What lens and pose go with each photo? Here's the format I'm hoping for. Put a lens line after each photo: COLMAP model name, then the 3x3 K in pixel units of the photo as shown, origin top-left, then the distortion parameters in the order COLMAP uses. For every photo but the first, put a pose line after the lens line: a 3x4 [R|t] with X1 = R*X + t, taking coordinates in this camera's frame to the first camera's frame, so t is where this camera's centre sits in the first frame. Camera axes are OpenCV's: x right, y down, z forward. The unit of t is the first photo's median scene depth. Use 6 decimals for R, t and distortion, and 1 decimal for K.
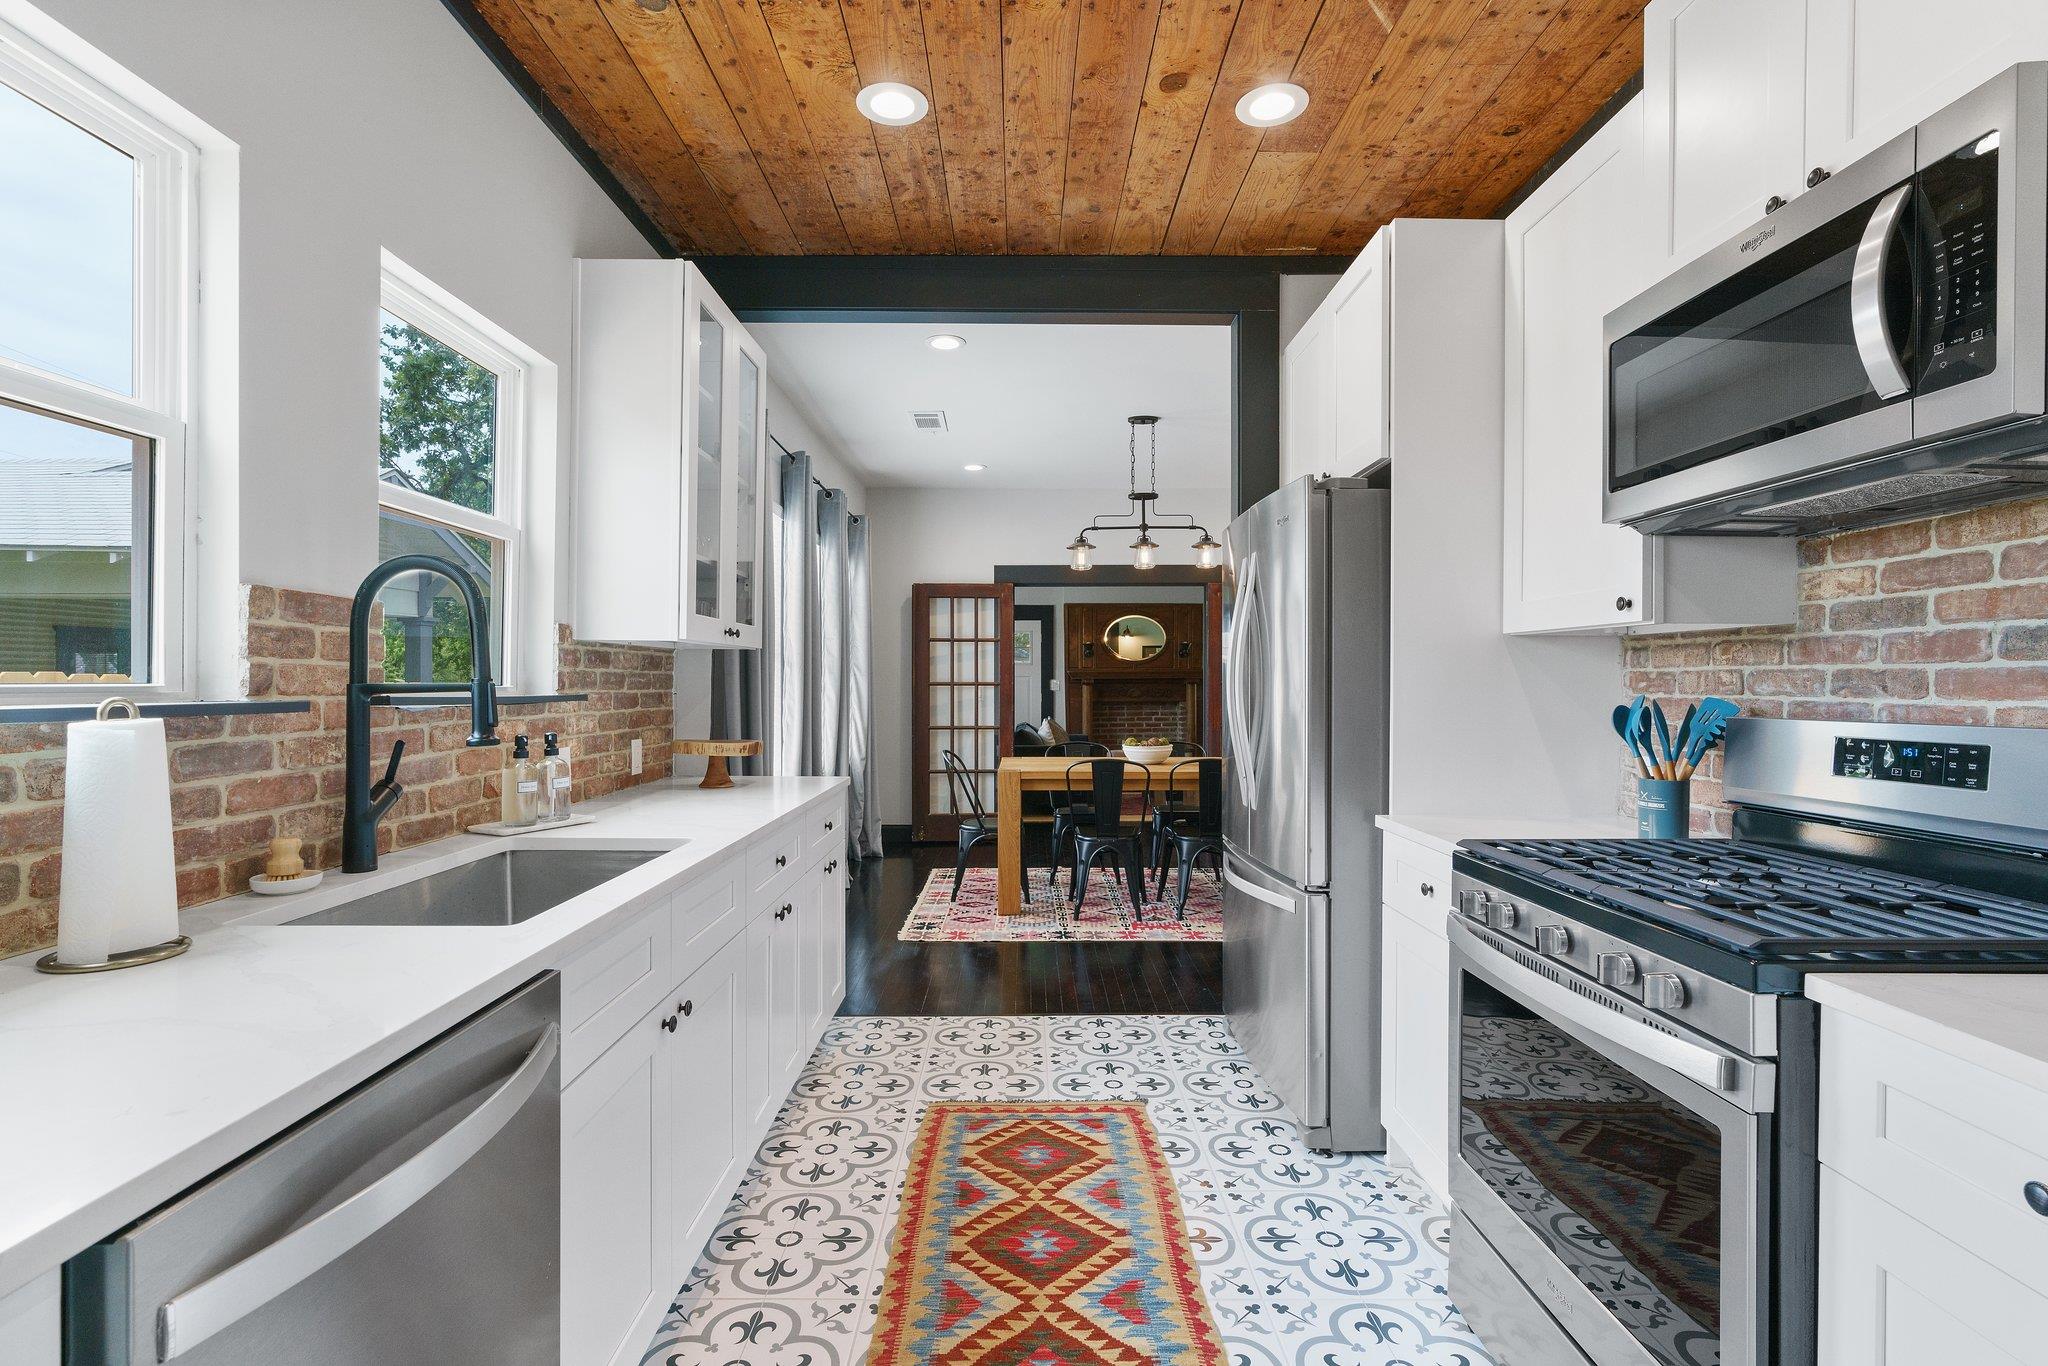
lens RADIAL K [[930.6, 0, 1018.4], [0, 930.6, 673.9], [0, 0, 1]] dist [-0.004164, 0.000389]
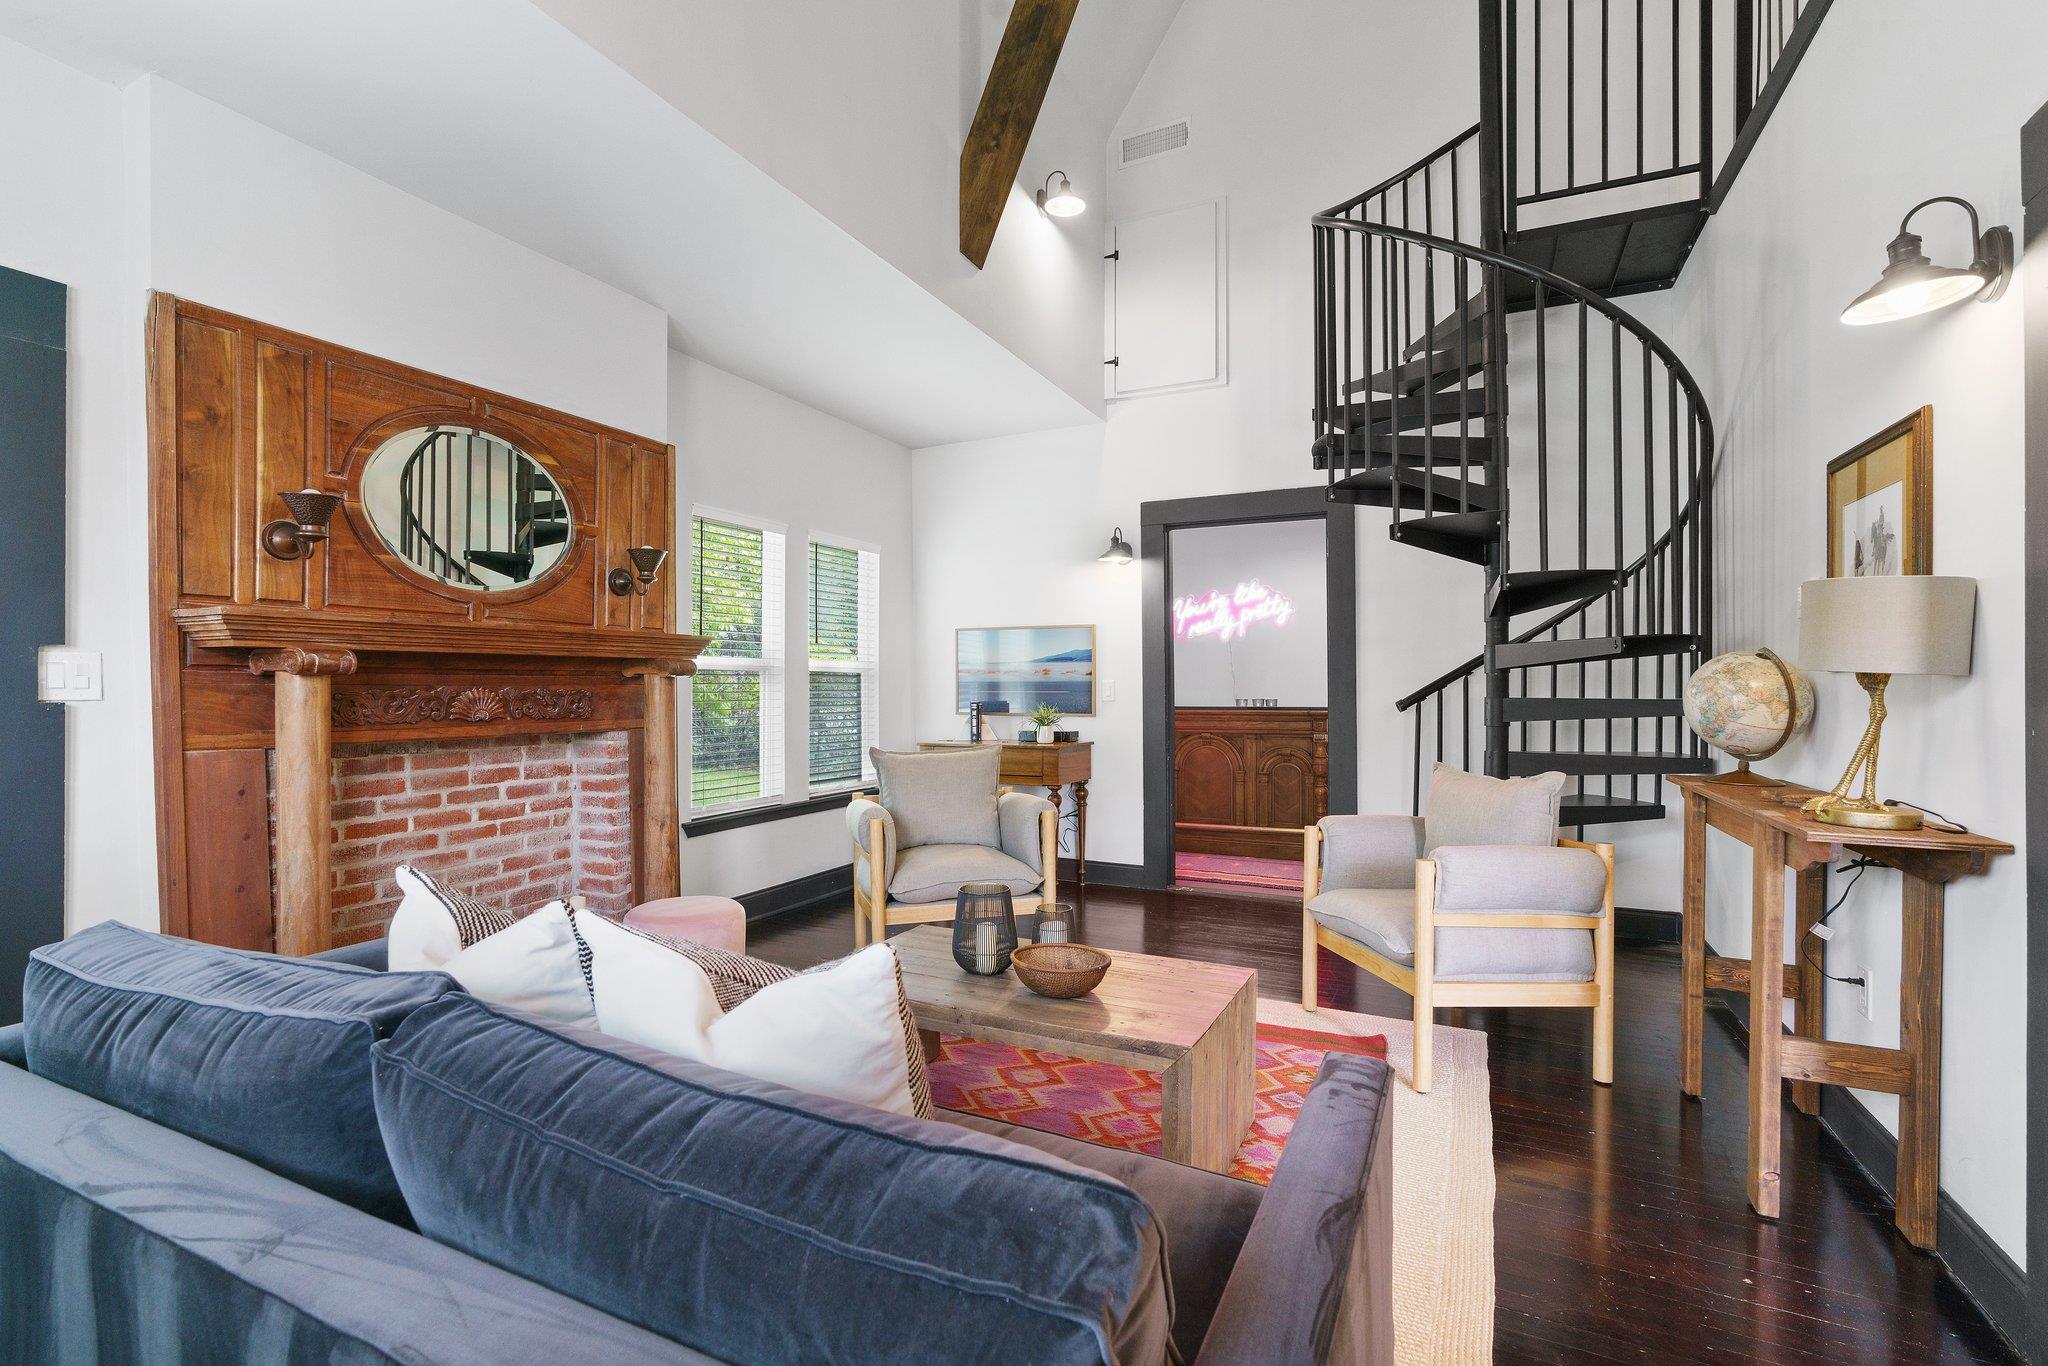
lens RADIAL K [[929.0, 0, 1024.0], [0, 929.0, 683.0], [0, 0, 1]] dist [-0.000980, 0.000197]
pose [[0.429538, 0.003960, 0.903040, -0.087971], [-0.003831, 0.999989, -0.002563, 0.021192], [-0.903041, -0.002358, 0.429549, 1.144516]]
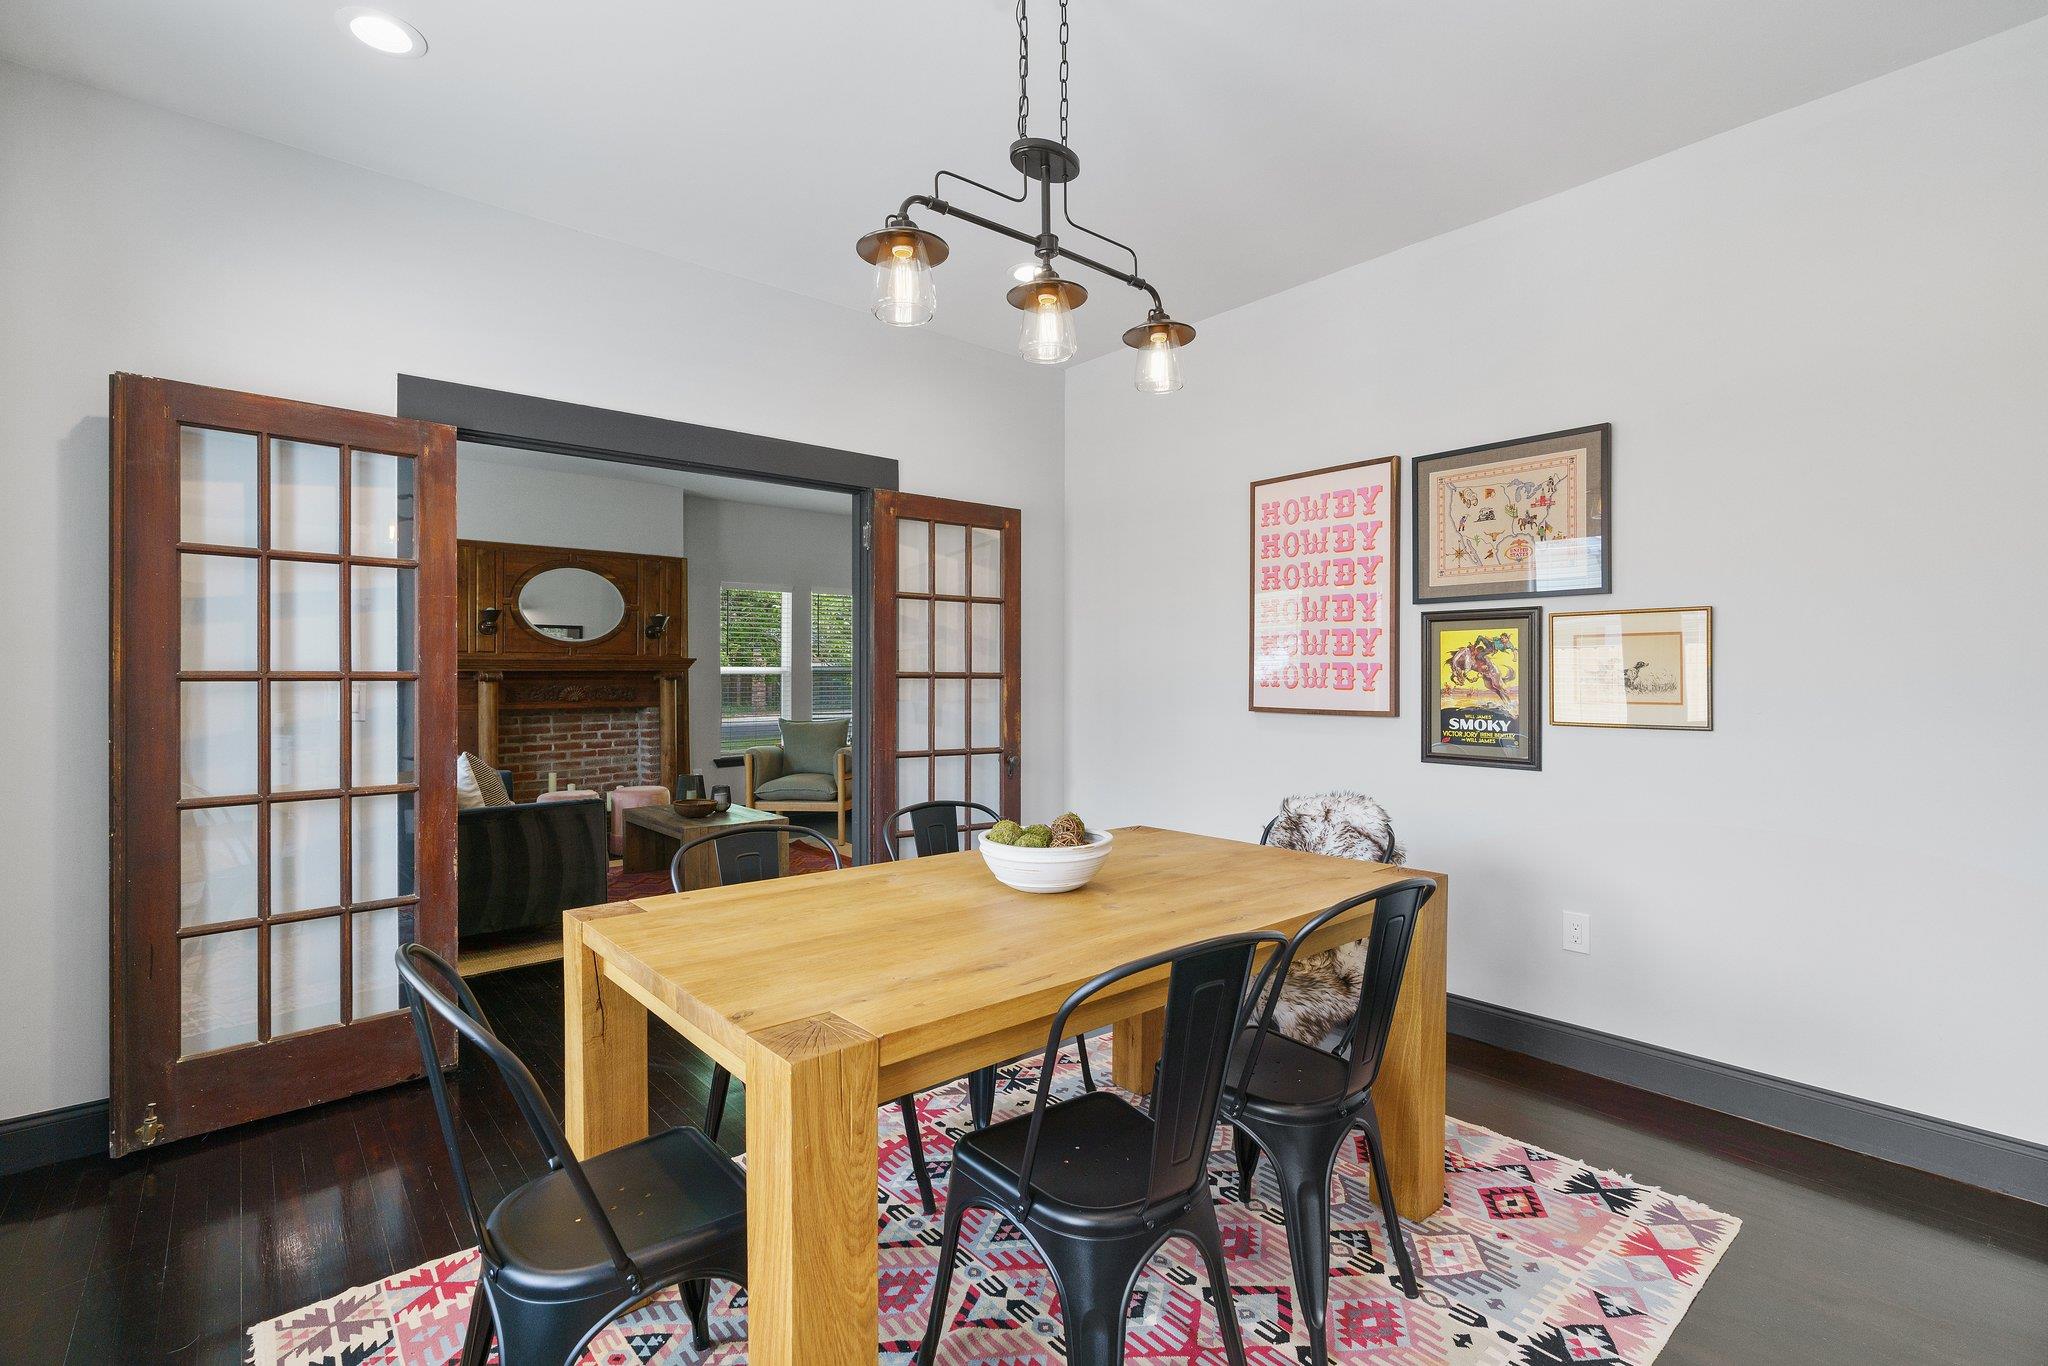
lens RADIAL K [[930.6, 0, 1018.4], [0, 930.6, 673.9], [0, 0, 1]] dist [-0.004164, 0.000389]
pose [[0.755988, -0.000039, 0.654585, -0.084684], [-0.001349, 0.999998, 0.001617, 0.008739], [-0.654584, -0.002106, 0.755987, 0.536440]]
